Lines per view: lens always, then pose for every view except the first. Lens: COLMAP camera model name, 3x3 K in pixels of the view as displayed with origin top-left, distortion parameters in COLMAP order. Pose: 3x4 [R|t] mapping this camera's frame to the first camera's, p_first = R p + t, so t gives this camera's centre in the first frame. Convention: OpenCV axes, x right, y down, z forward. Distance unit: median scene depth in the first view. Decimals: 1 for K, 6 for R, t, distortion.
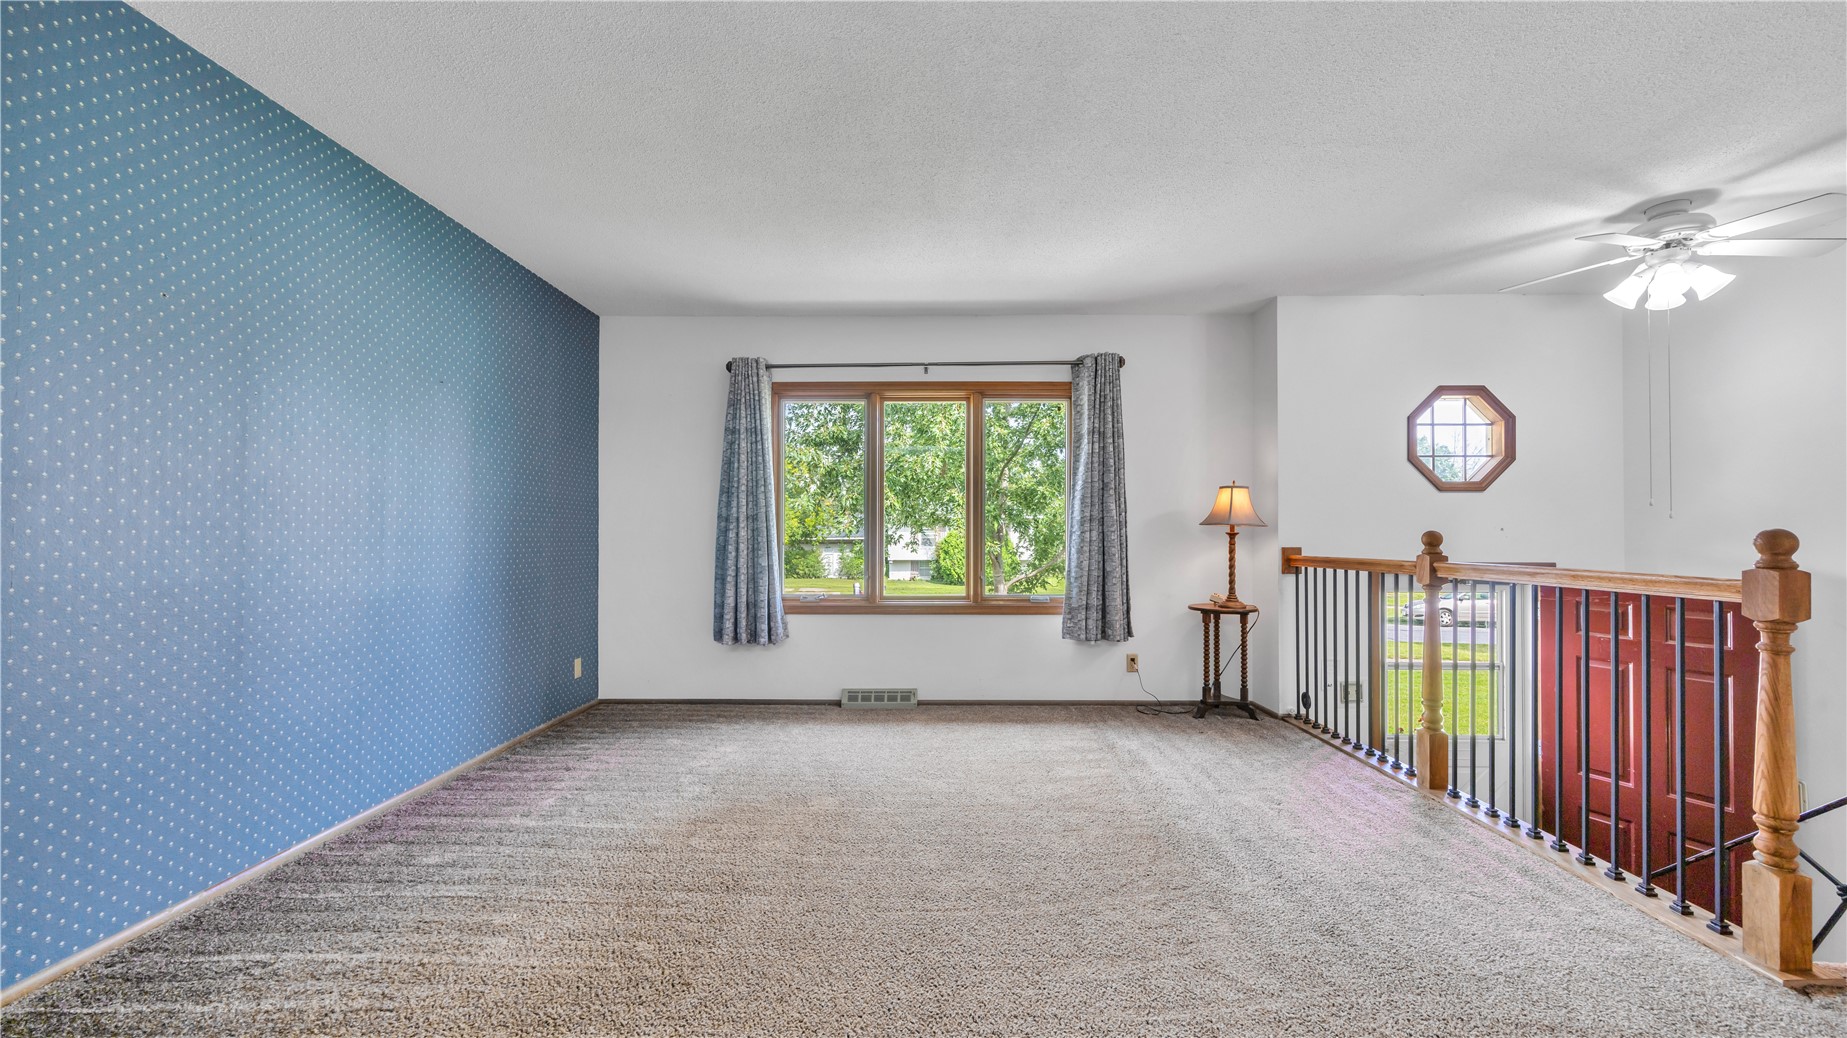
lens RADIAL K [[704.8, 0, 926.4], [0, 704.8, 524.4], [0, 0, 1]] dist [-0.000824, 0.000062]
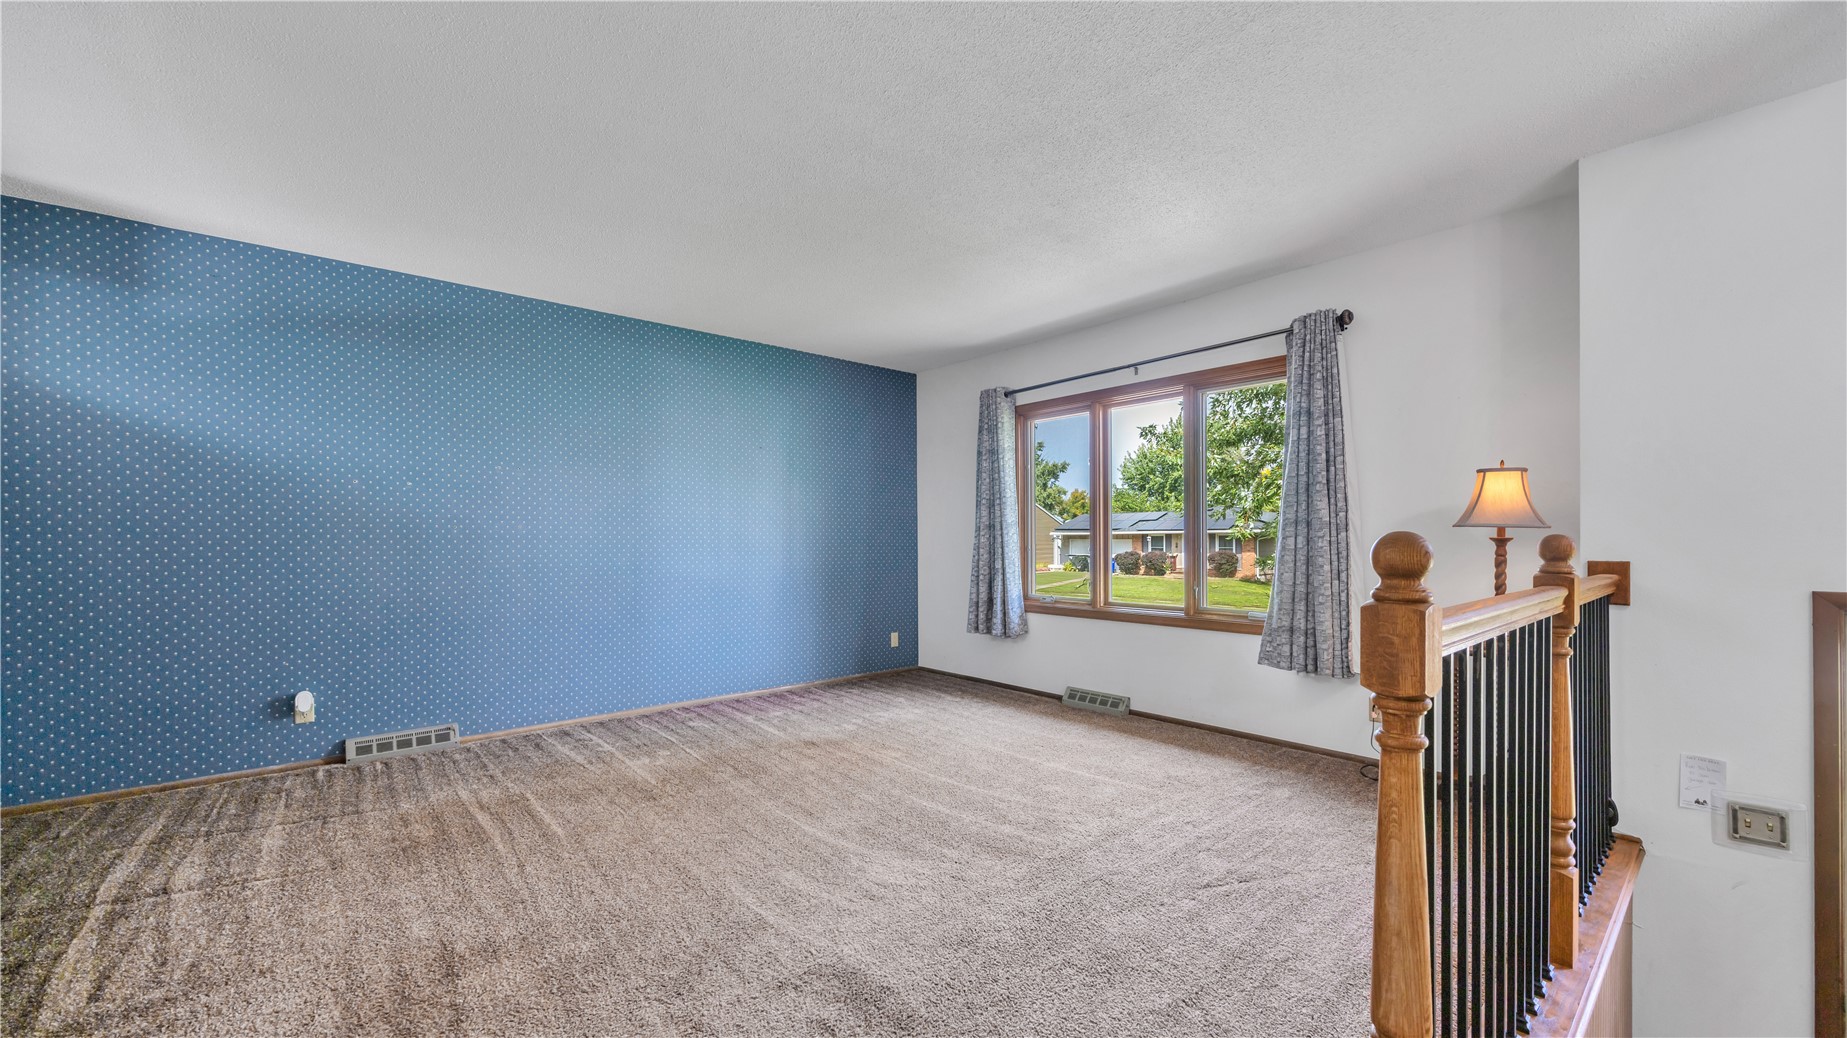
lens RADIAL K [[722.5, 0, 921.3], [0, 722.5, 535.7], [0, 0, 1]] dist [-0.000268, -0.000137]
pose [[0.660389, -0.005524, -0.750904, 0.585743], [0.014143, 0.999887, 0.005083, -0.001944], [0.750791, -0.013977, 0.660392, 0.127566]]
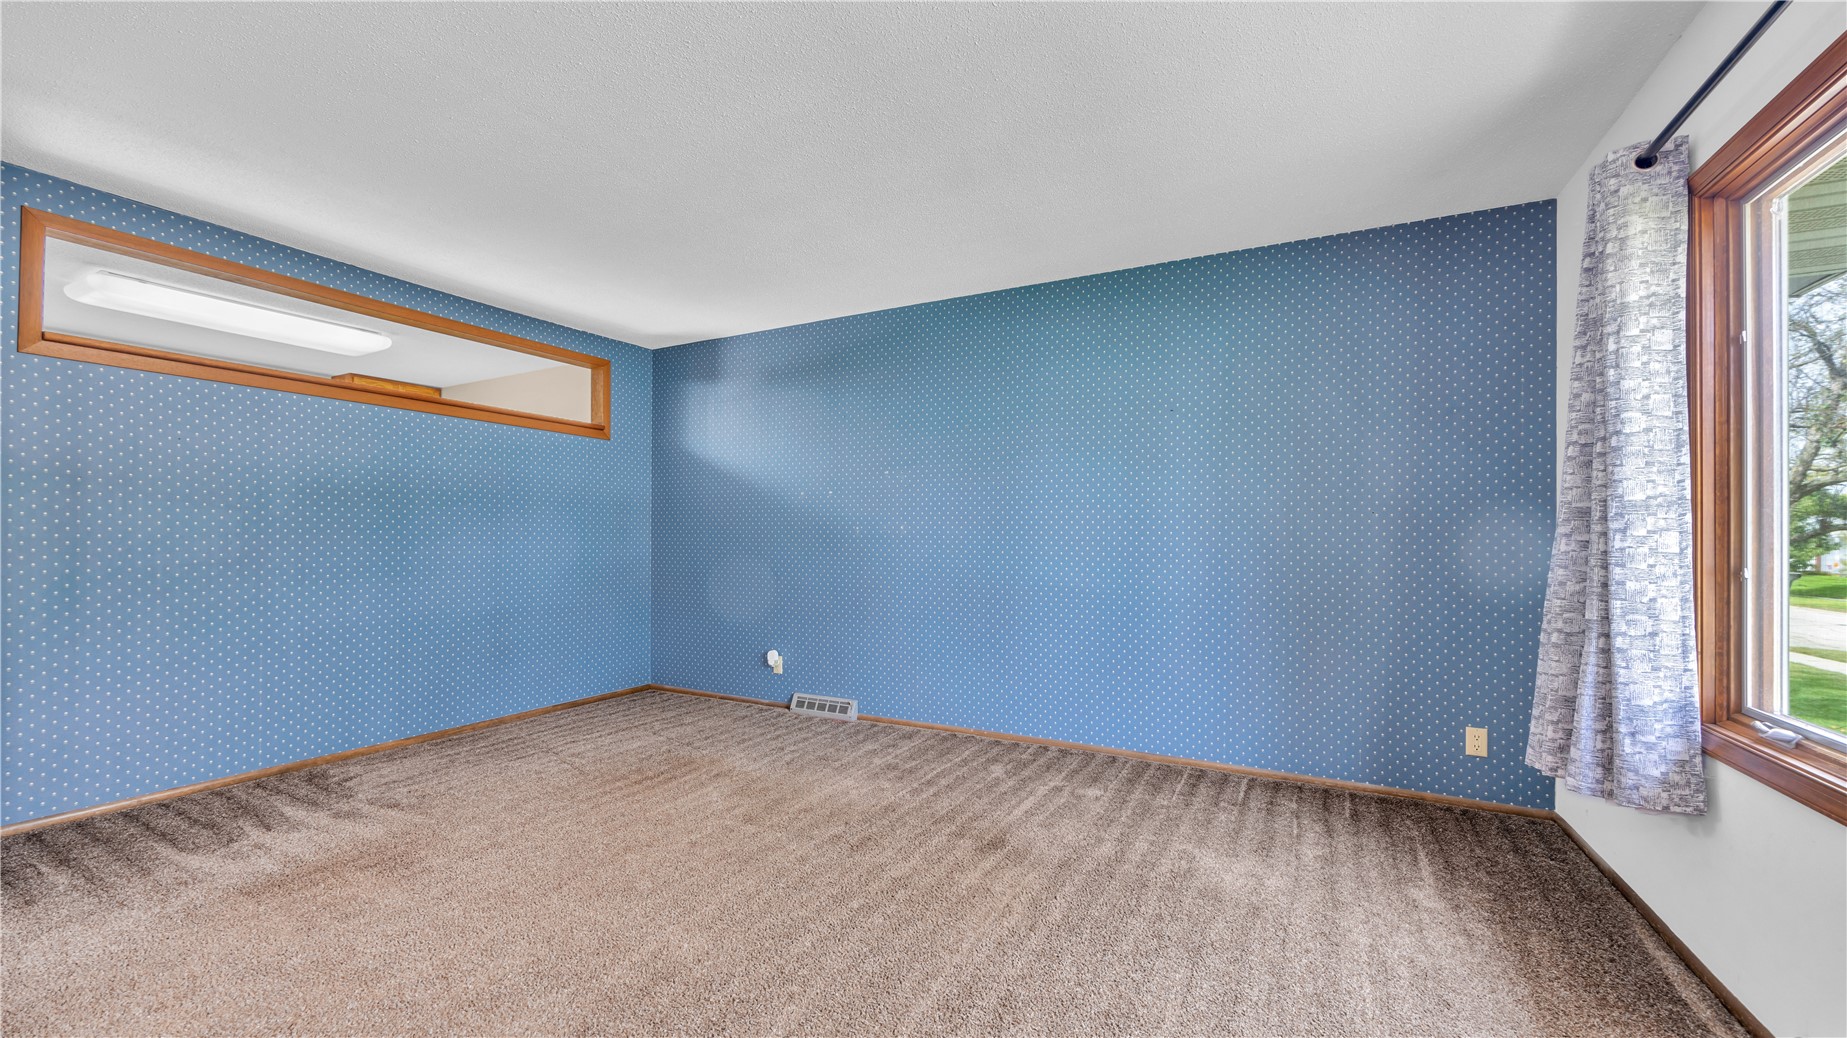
lens RADIAL K [[710.6, 0, 922.9], [0, 710.6, 532.4], [0, 0, 1]] dist [-0.000281, 0.000028]
pose [[-0.463284, -0.011552, -0.886134, 0.371791], [0.007785, 0.999823, -0.017104, 0.008180], [0.886175, -0.014823, -0.463113, 0.854111]]
